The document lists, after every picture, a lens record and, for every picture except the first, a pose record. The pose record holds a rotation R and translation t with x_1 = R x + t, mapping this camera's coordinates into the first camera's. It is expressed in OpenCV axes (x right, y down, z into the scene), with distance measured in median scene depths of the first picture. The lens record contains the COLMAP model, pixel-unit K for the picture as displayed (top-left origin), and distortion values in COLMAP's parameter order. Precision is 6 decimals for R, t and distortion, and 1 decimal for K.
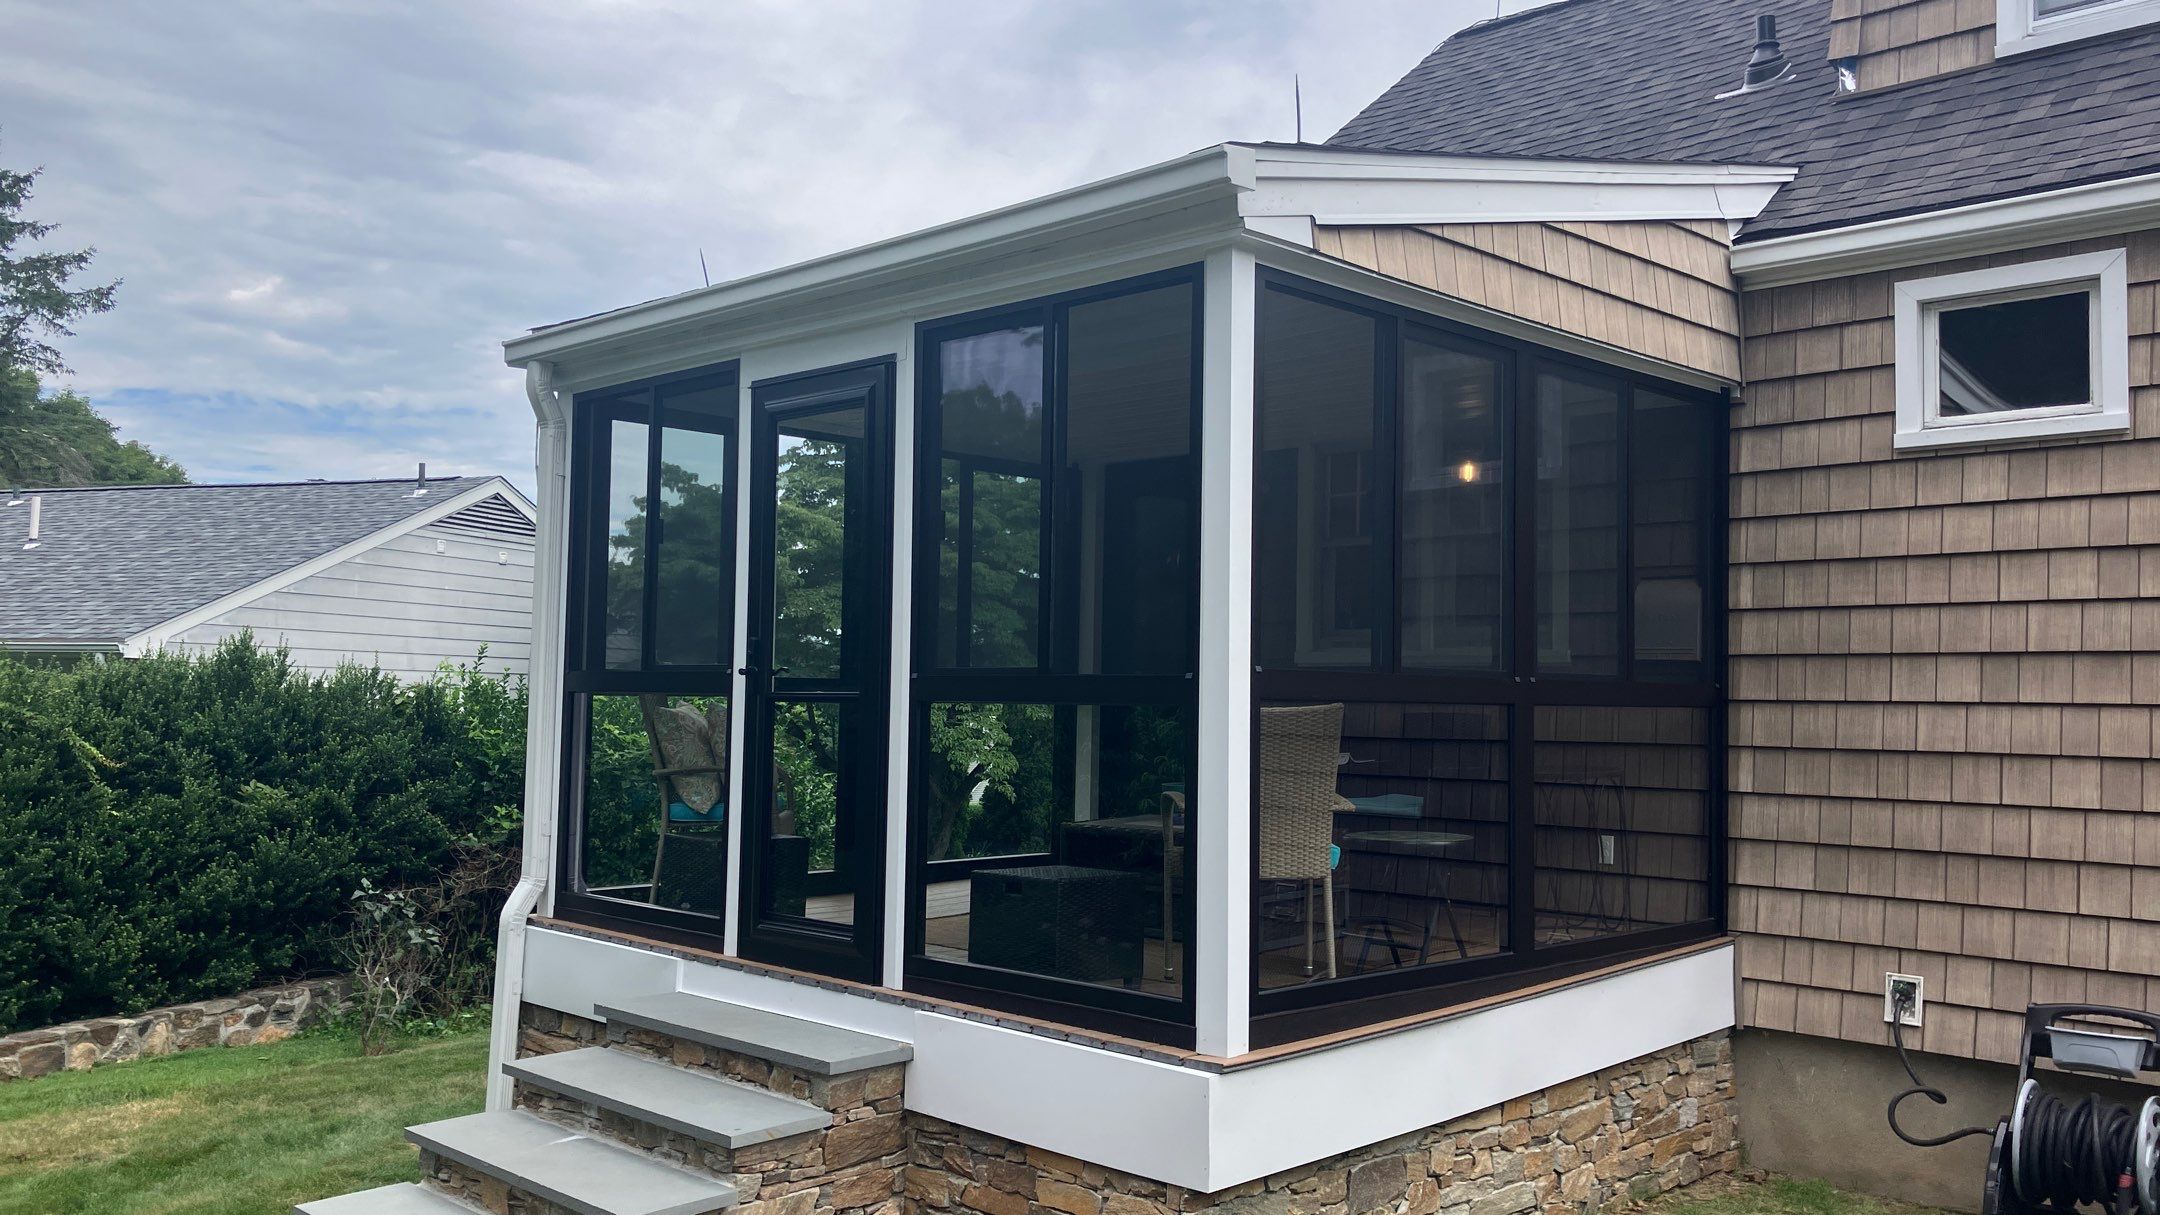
lens RADIAL K [[1787.0, 0, 1087.8], [0, 1787.0, 603.2], [0, 0, 1]] dist [0.017402, 0.010553]
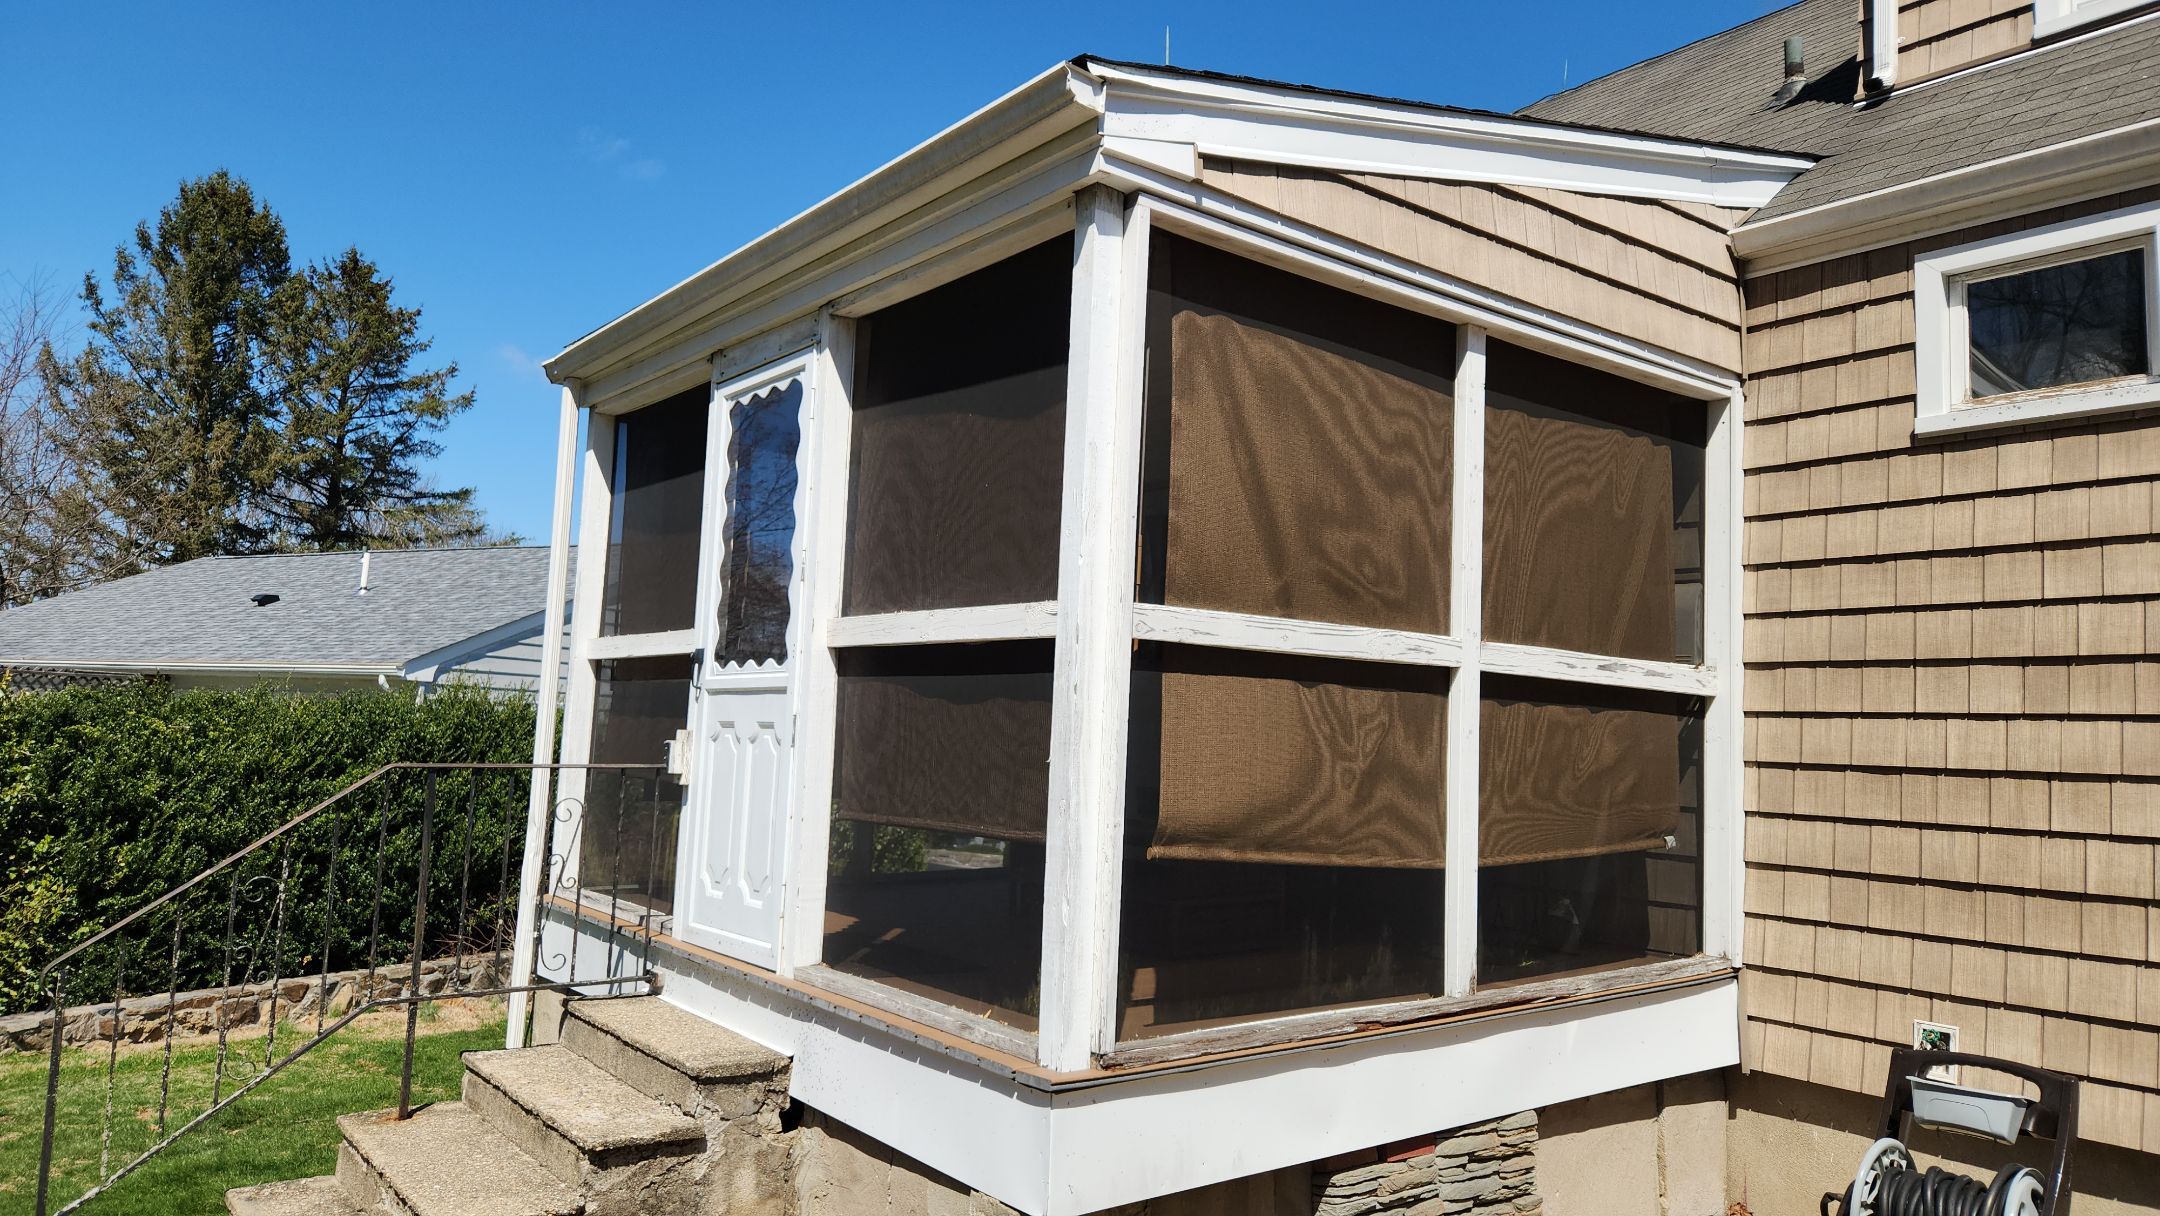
lens RADIAL K [[1456.9, 0, 1044.3], [0, 1456.9, 585.4], [0, 0, 1]] dist [0.041571, -0.001302]
pose [[0.988494, 0.010822, -0.150876, 0.129797], [-0.019610, 0.998188, -0.056880, 0.042471], [0.149987, 0.059185, 0.986915, 0.203308]]
